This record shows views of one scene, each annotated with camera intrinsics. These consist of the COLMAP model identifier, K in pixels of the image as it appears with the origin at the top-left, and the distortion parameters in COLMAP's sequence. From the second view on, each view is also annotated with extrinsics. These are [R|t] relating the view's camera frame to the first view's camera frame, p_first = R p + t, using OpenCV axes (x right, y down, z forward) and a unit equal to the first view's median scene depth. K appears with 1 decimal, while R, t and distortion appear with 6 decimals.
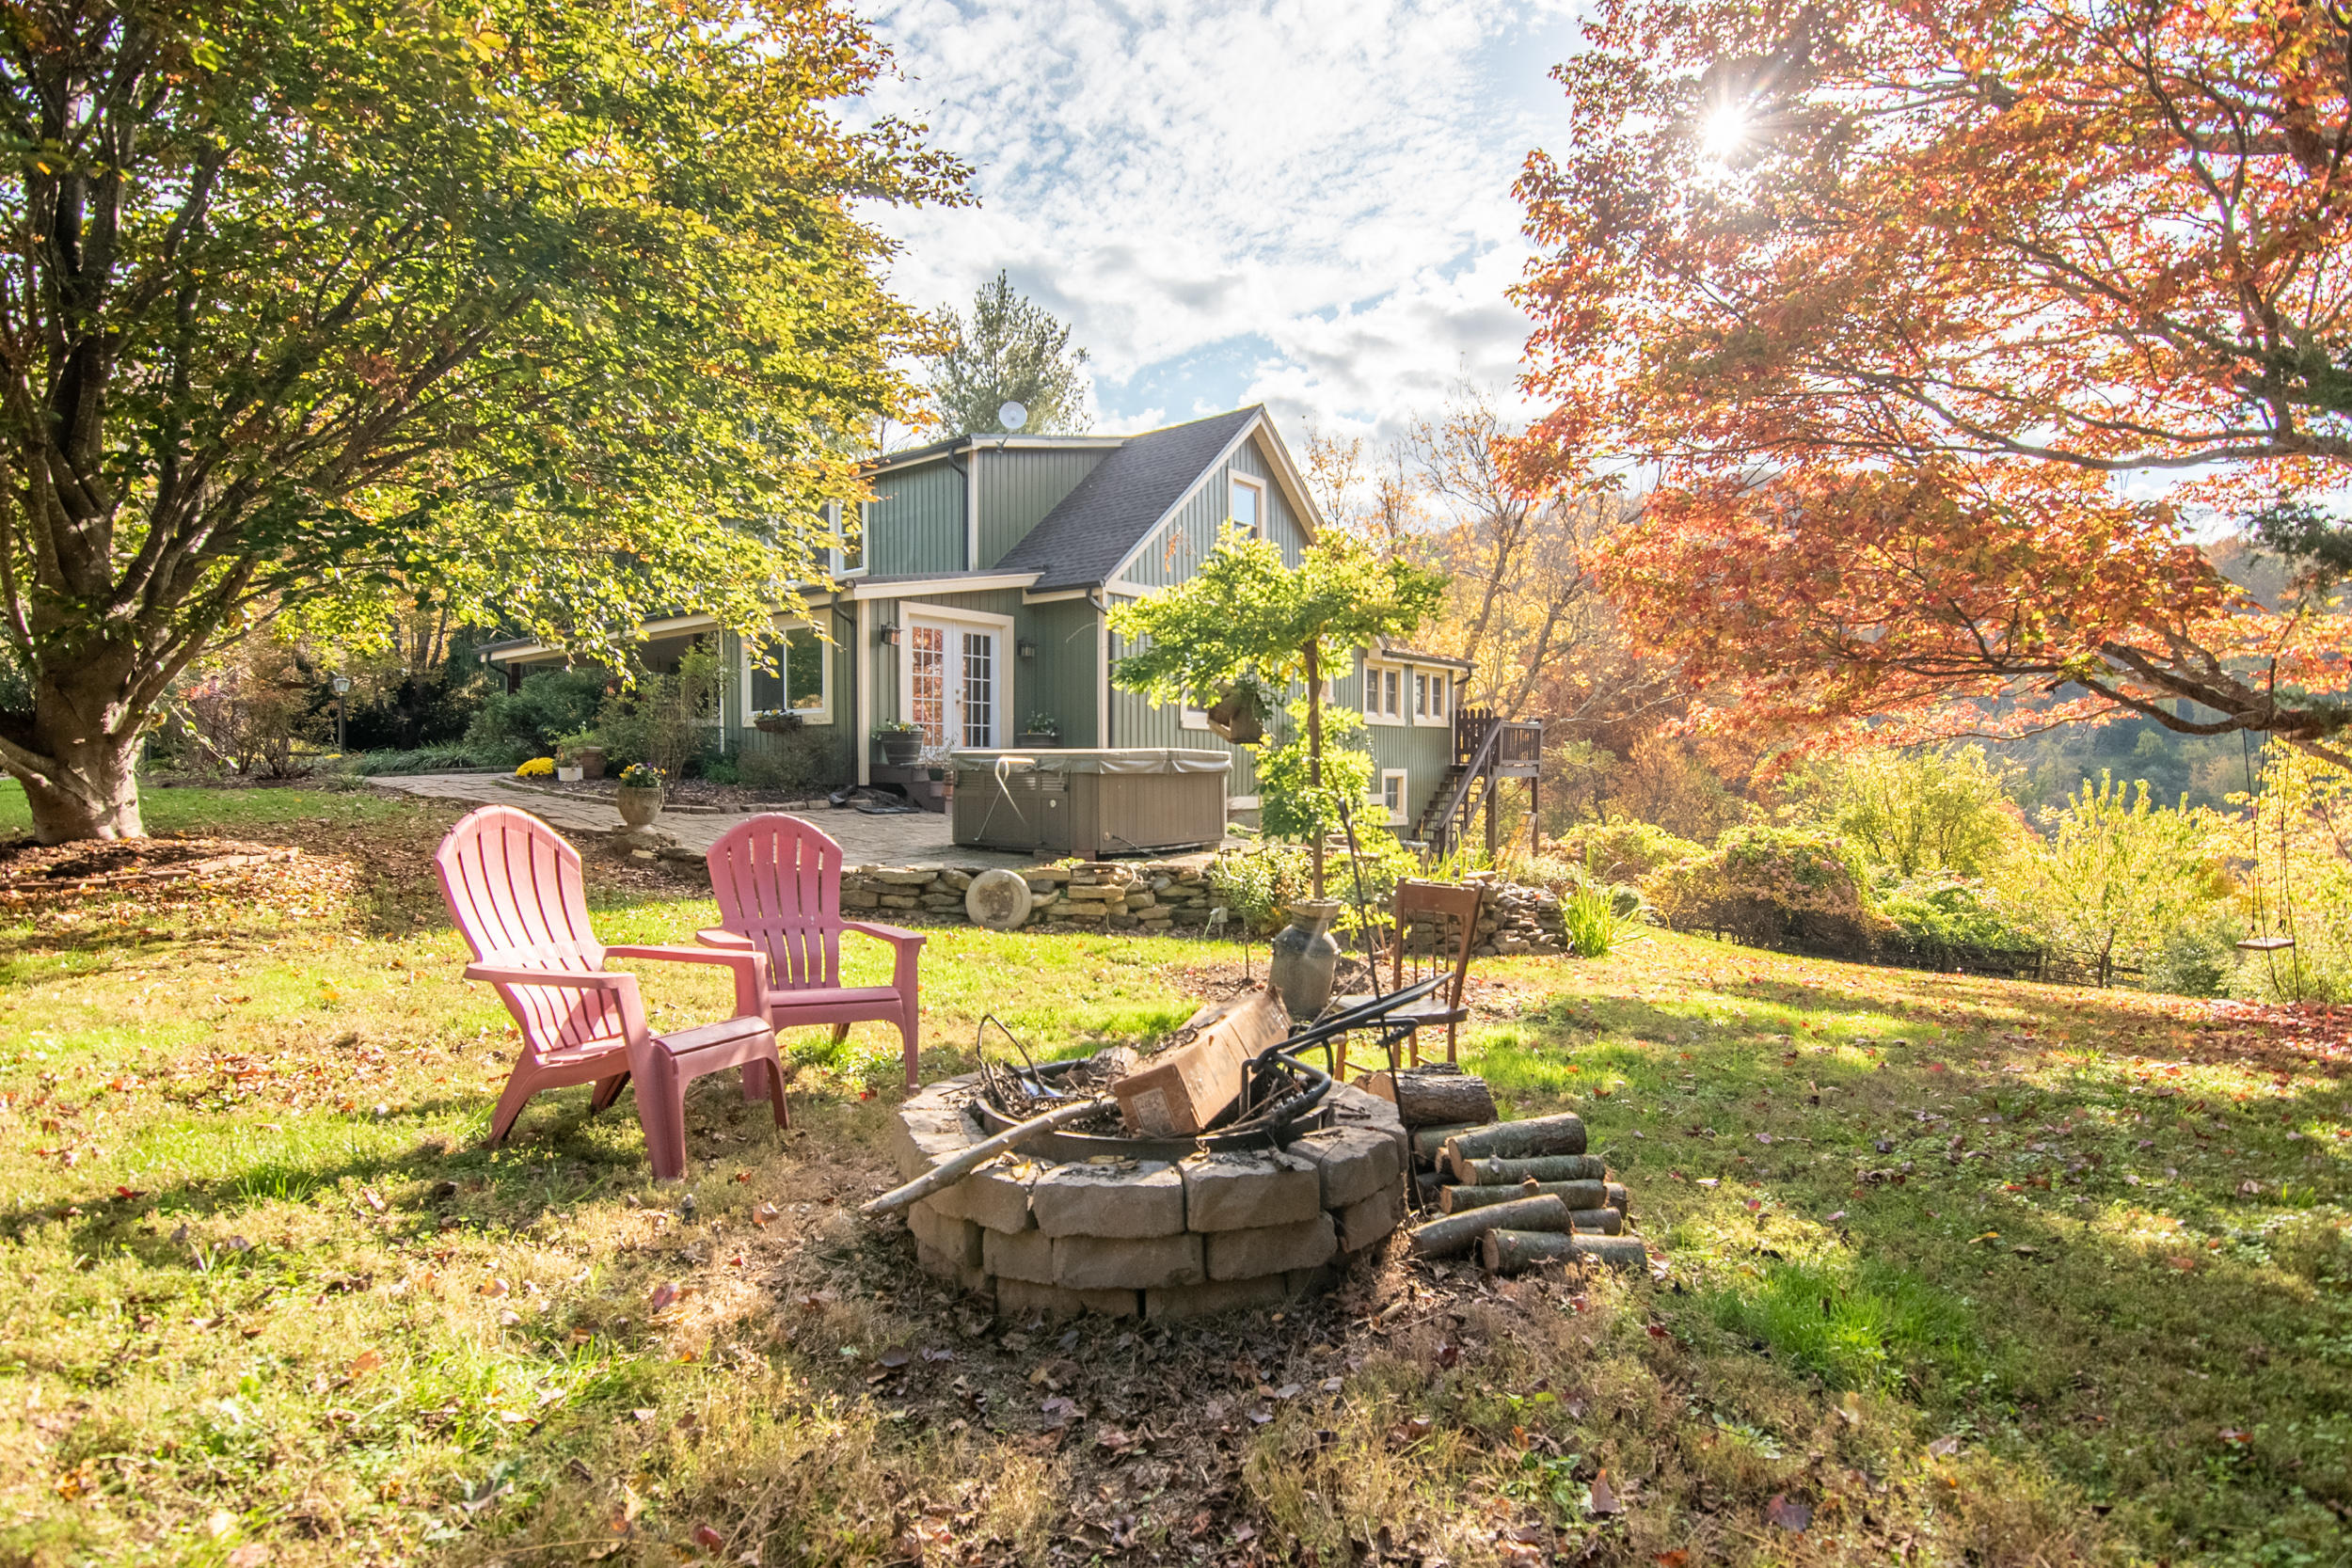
lens RADIAL K [[1103.5, 0, 1182.4], [0, 1103.5, 789.1], [0, 0, 1]] dist [-0.031377, -0.001048]
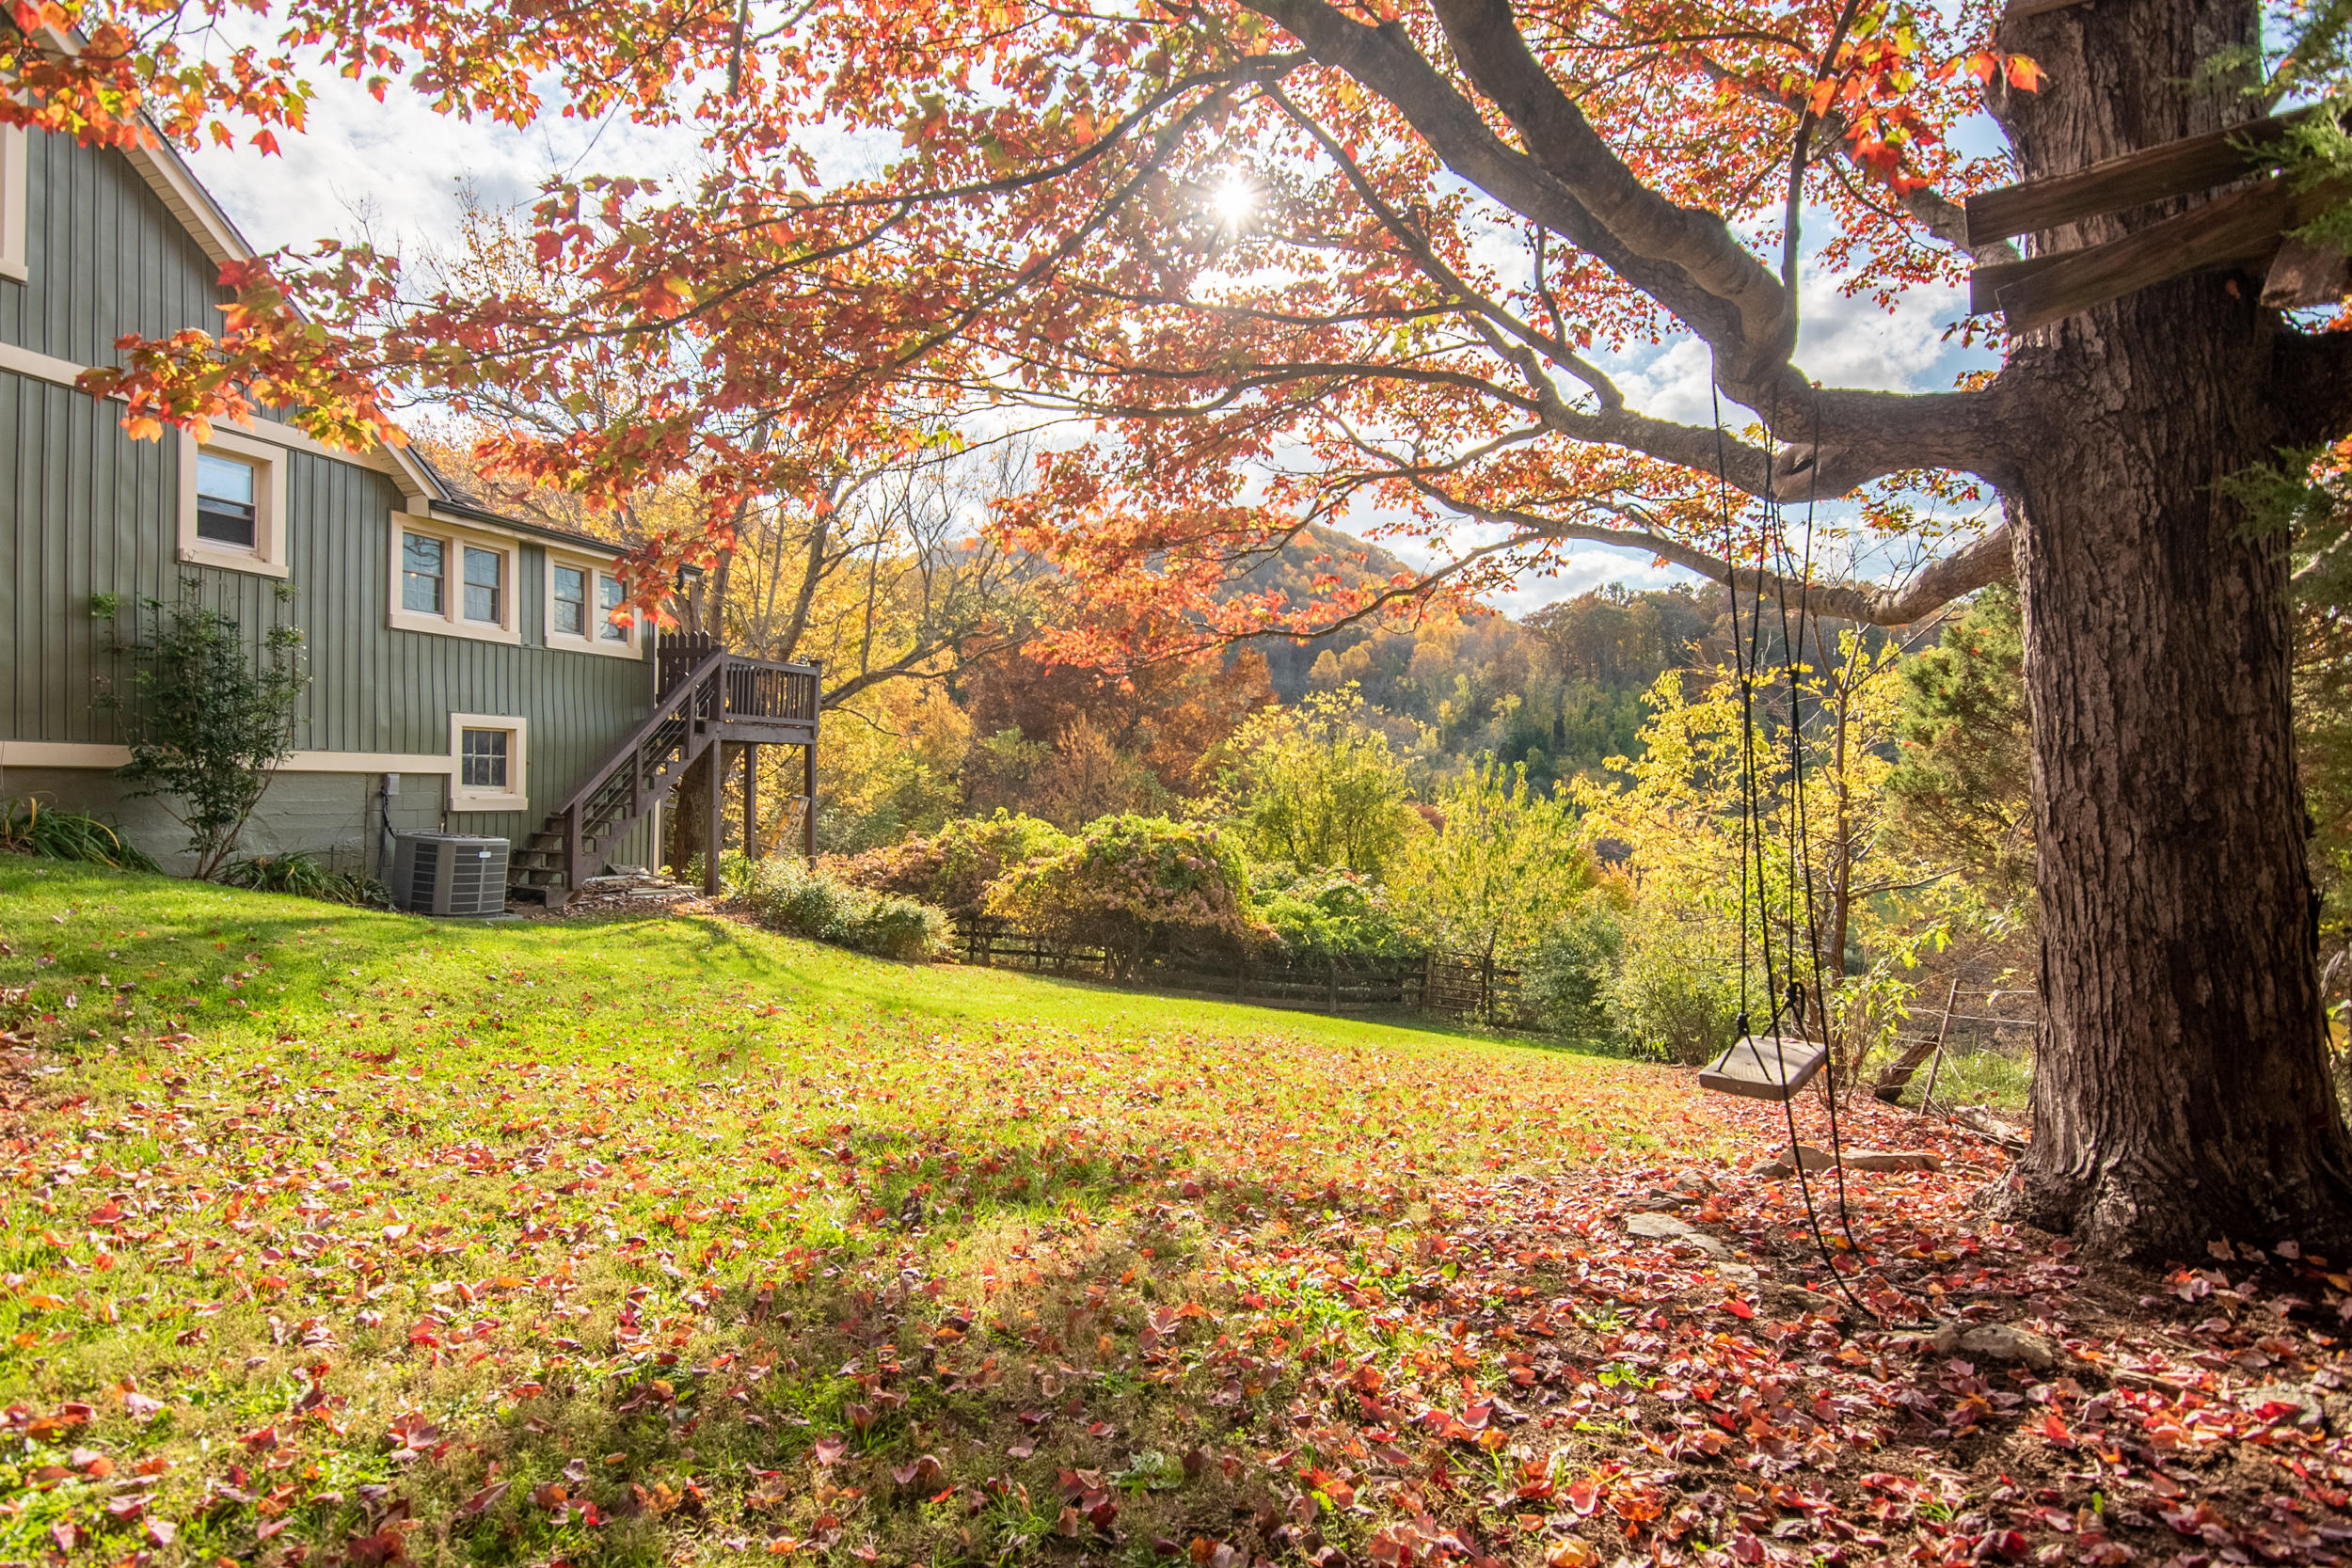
lens RADIAL K [[1103.5, 0, 1169.6], [0, 1103.5, 792.4], [0, 0, 1]] dist [-0.031377, -0.001048]
pose [[0.916270, 0.003741, 0.400543, 0.248328], [-0.001385, 0.999980, -0.006173, 0.022980], [-0.400558, 0.005102, 0.916257, 0.267389]]
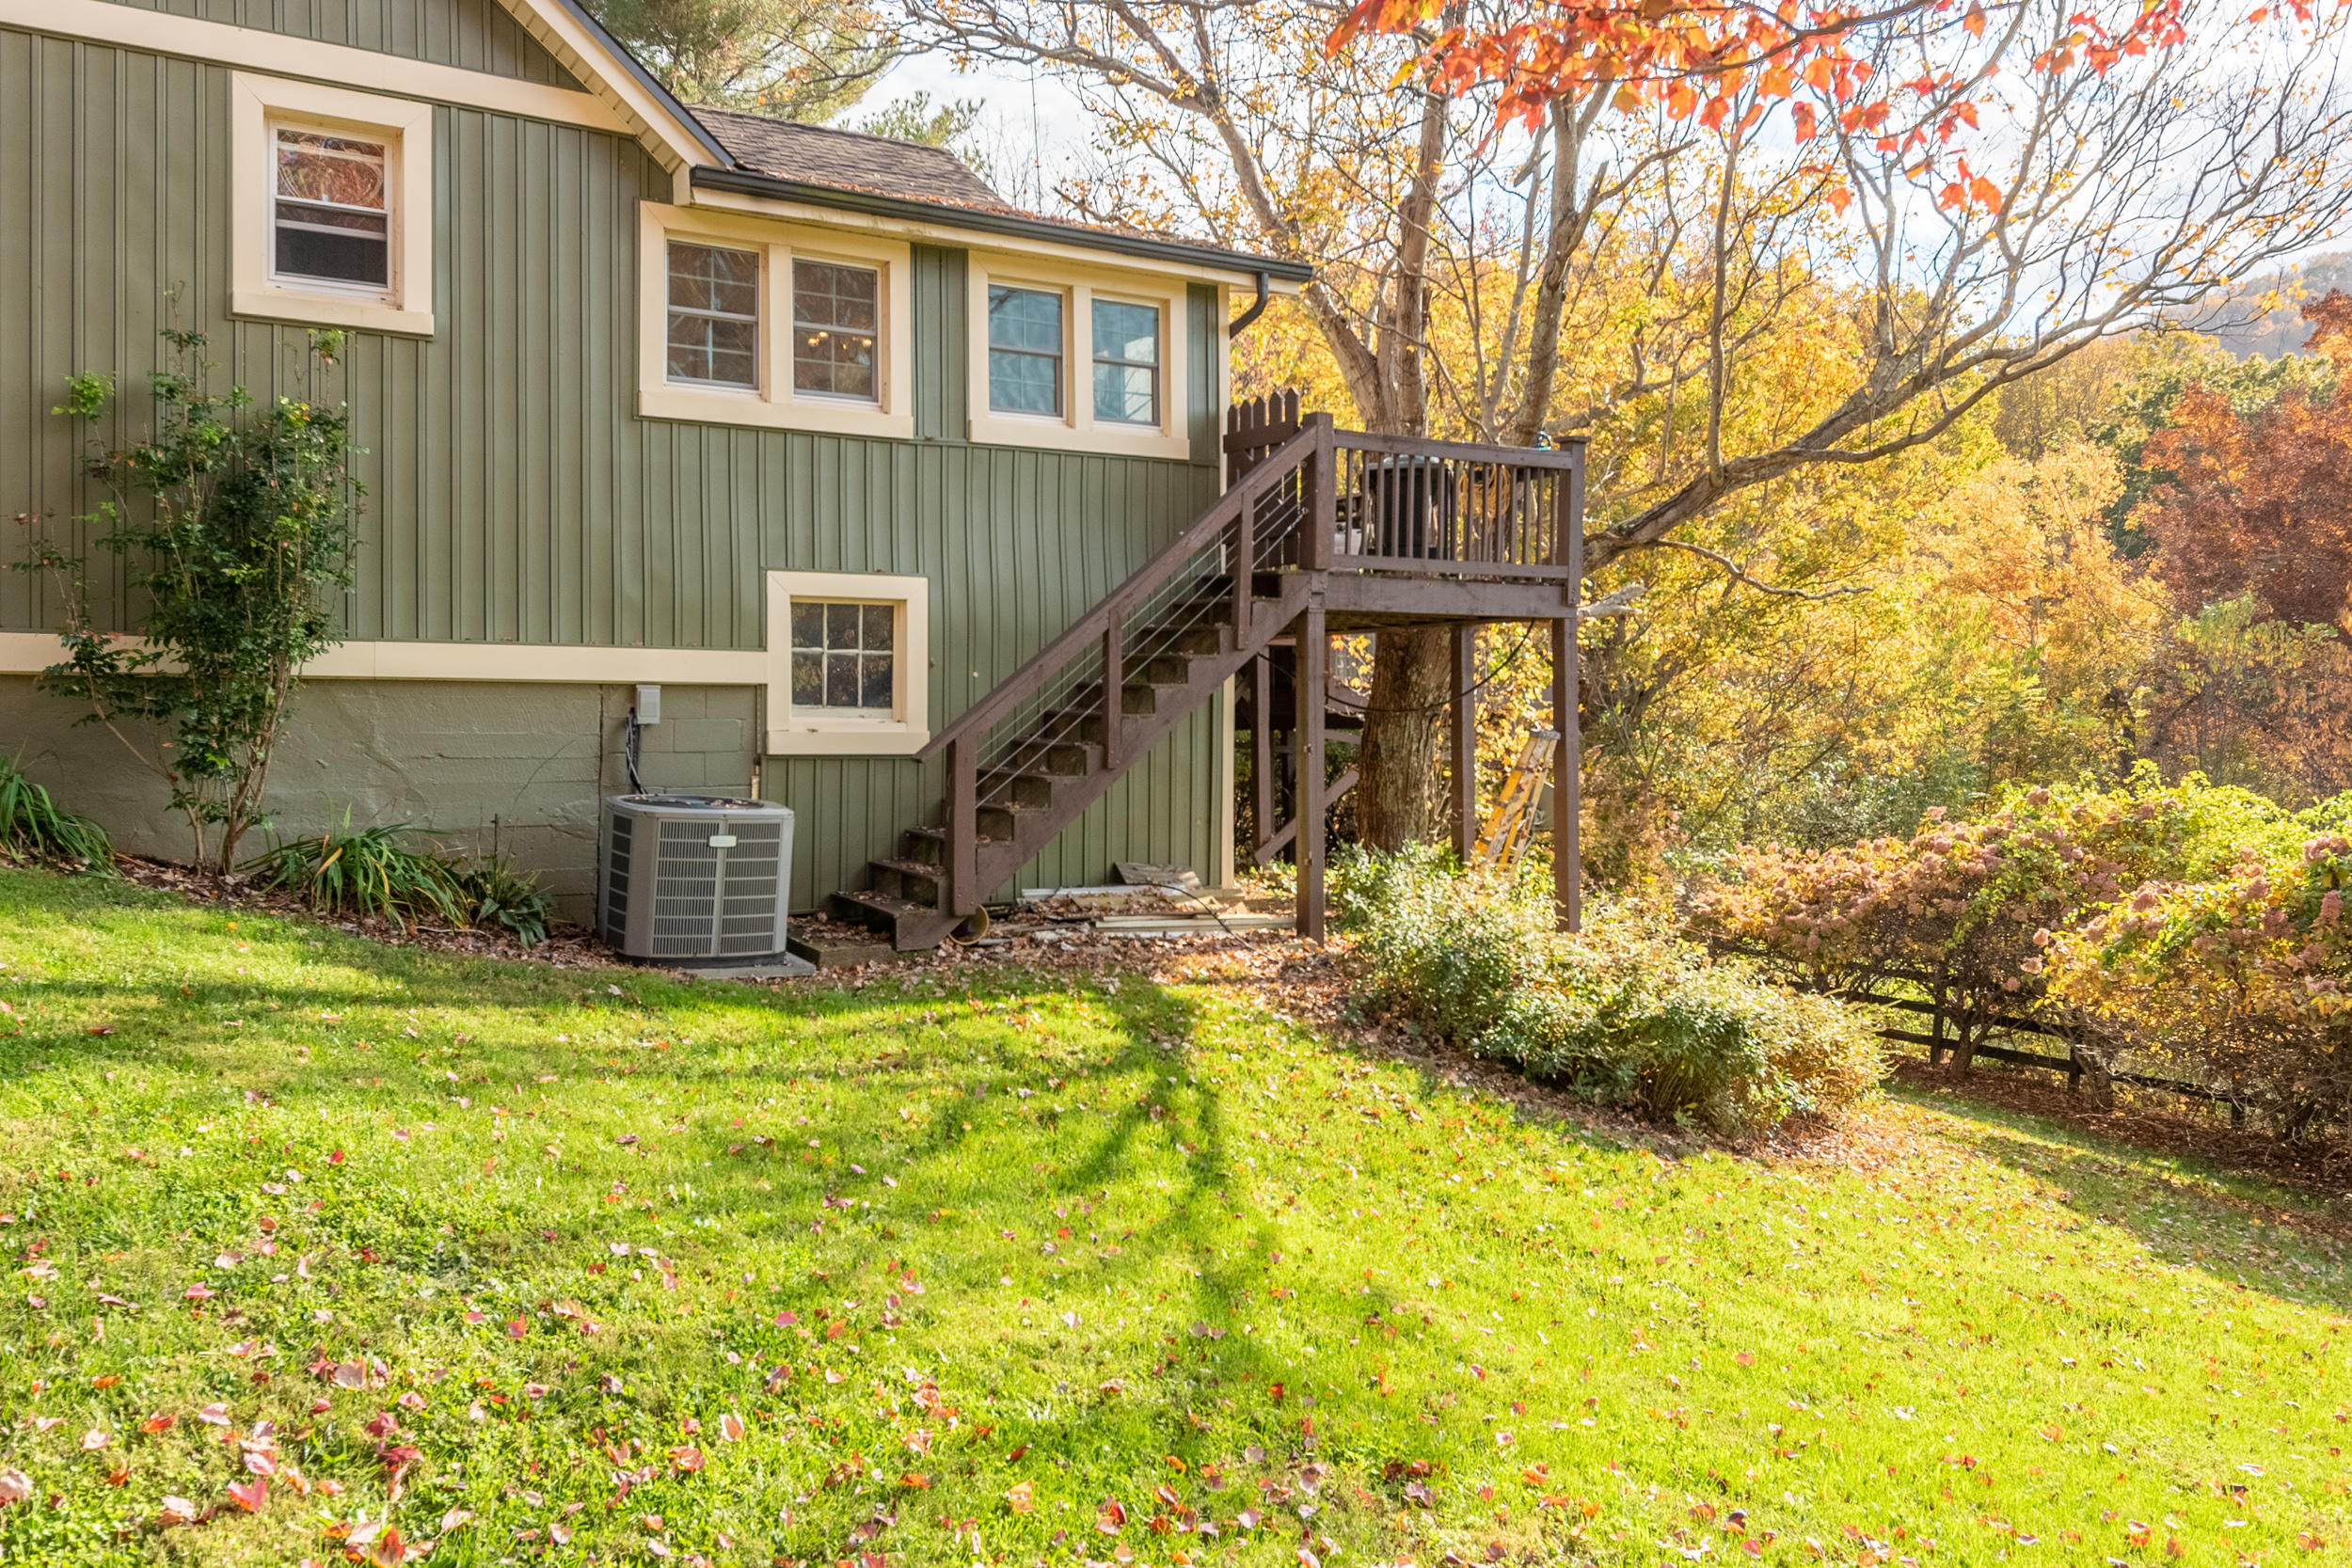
lens RADIAL K [[1726.5, 0, 1160.2], [0, 1726.5, 732.8], [0, 0, 1]] dist [-0.006620, -0.001128]
pose [[0.948986, 0.002577, -0.315307, 0.365973], [-0.004296, 0.999979, -0.004758, 0.025013], [0.315288, 0.005870, 0.948978, 0.476235]]
